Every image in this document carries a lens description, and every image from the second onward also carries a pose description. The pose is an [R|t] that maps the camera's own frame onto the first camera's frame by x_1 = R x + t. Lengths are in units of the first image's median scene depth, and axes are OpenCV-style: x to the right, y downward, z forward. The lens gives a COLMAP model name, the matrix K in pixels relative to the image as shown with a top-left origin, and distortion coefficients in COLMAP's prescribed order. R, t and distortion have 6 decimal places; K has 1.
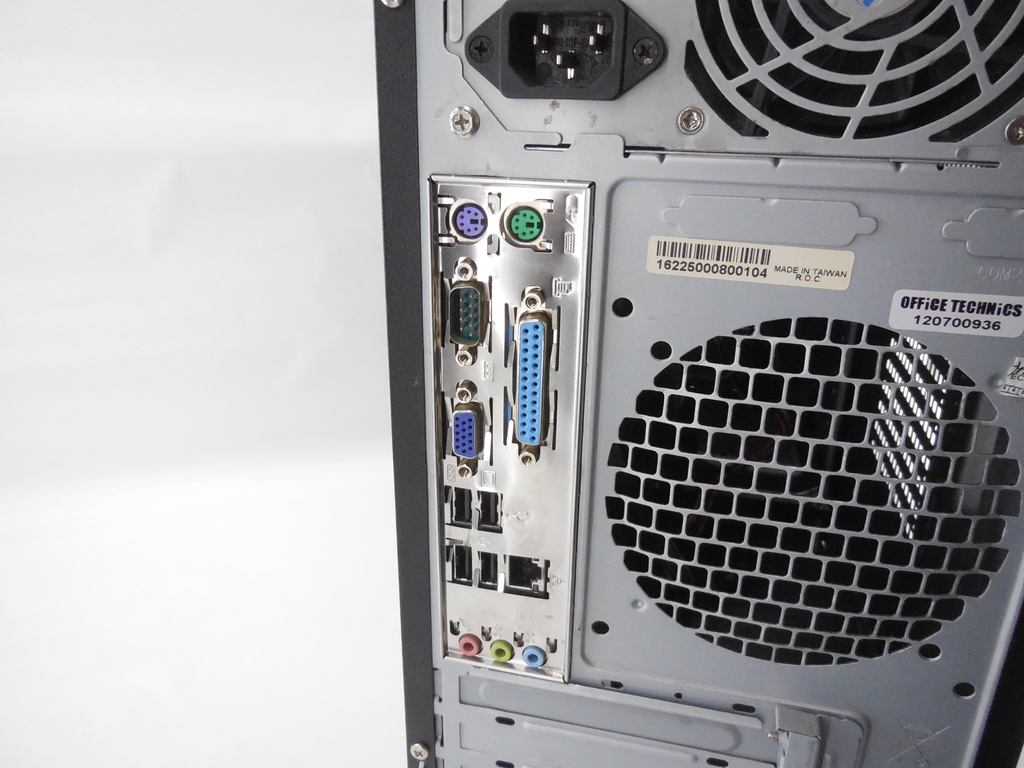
lens RADIAL K [[767.4, 0, 511.6], [0, 767.4, 382.7], [0, 0, 1]] dist [-0.006258, -0.005253]
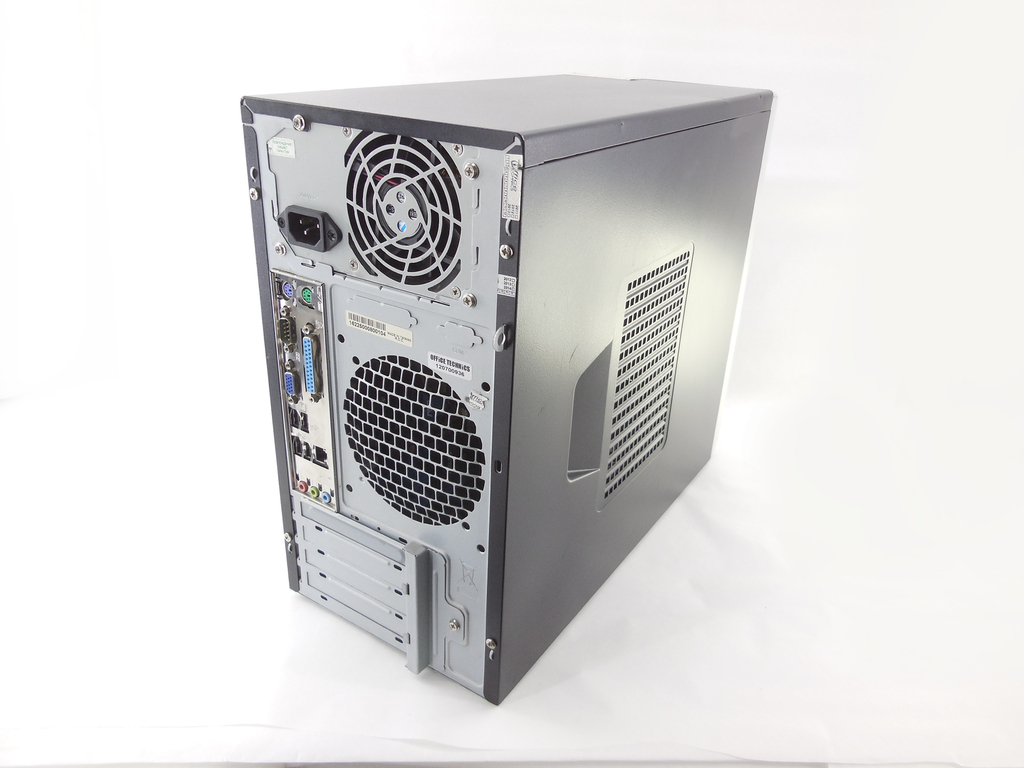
lens RADIAL K [[767.4, 0, 512.0], [0, 767.4, 383.9], [0, 0, 1]] dist [-0.006258, -0.005253]
pose [[0.942803, 0.165521, -0.289353, 1.308095], [-0.145364, 0.985279, 0.089975, -0.247120], [0.299987, -0.042767, 0.952984, -0.989721]]
